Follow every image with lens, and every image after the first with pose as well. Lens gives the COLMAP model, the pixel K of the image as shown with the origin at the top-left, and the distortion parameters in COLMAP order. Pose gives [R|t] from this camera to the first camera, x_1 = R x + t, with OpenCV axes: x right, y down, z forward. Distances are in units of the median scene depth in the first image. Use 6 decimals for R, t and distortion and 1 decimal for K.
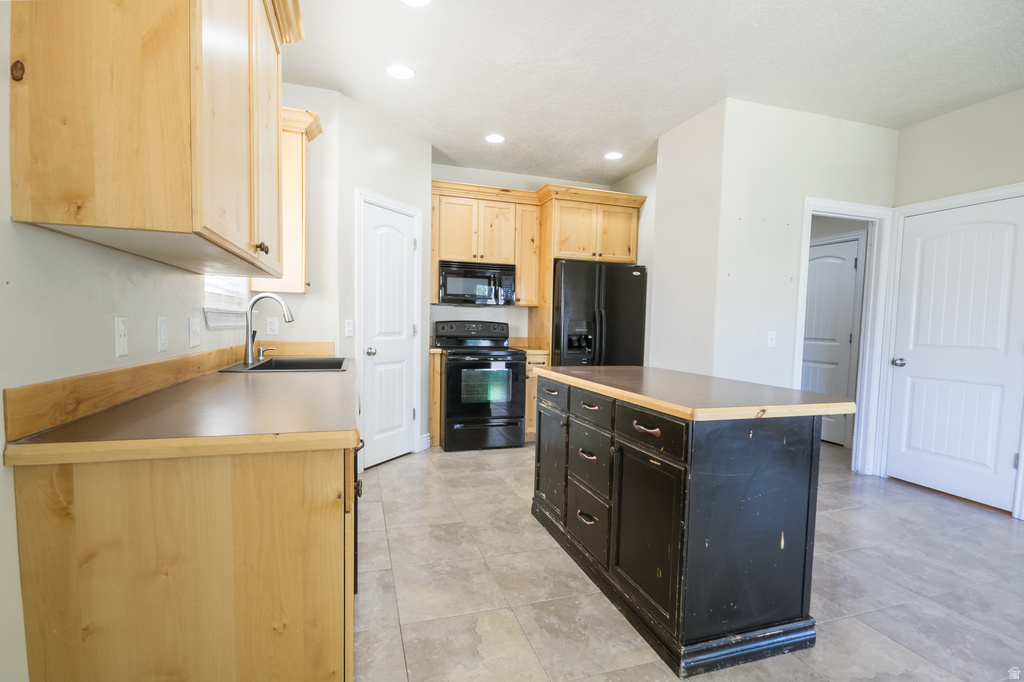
lens RADIAL K [[488.6, 0, 524.8], [0, 488.6, 350.6], [0, 0, 1]] dist [-0.001132, -0.000037]
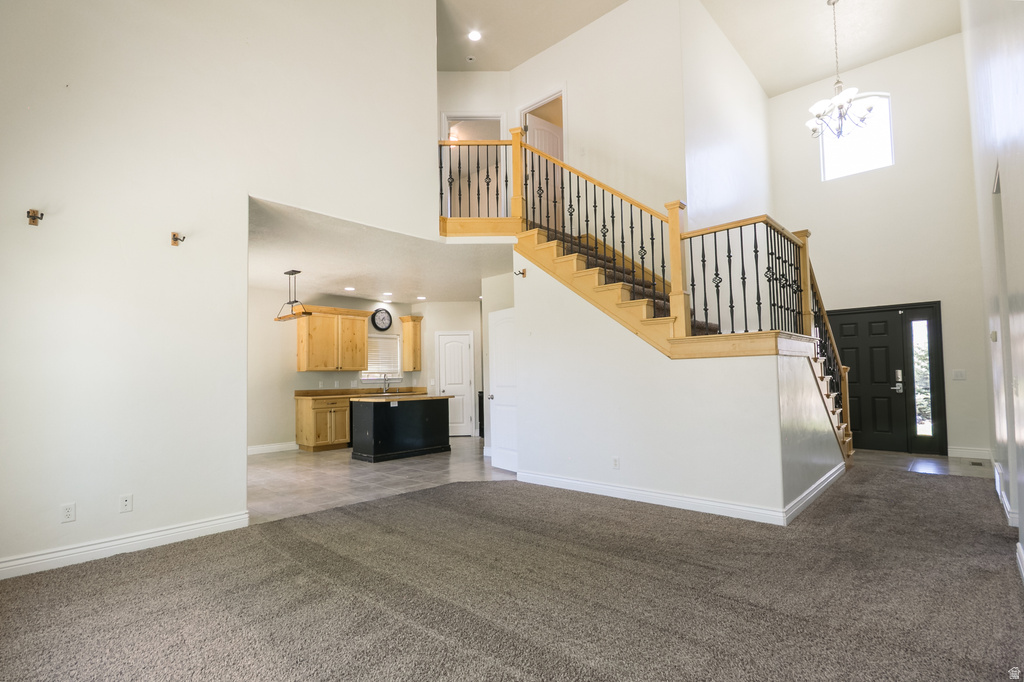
lens RADIAL K [[496.3, 0, 496.0], [0, 496.3, 354.6], [0, 0, 1]] dist [-0.000749, -0.000008]
pose [[0.472356, -0.071556, -0.878498, 1.775736], [-0.019411, 0.995613, -0.091532, 0.037899], [0.881194, 0.060289, 0.468895, -0.013649]]
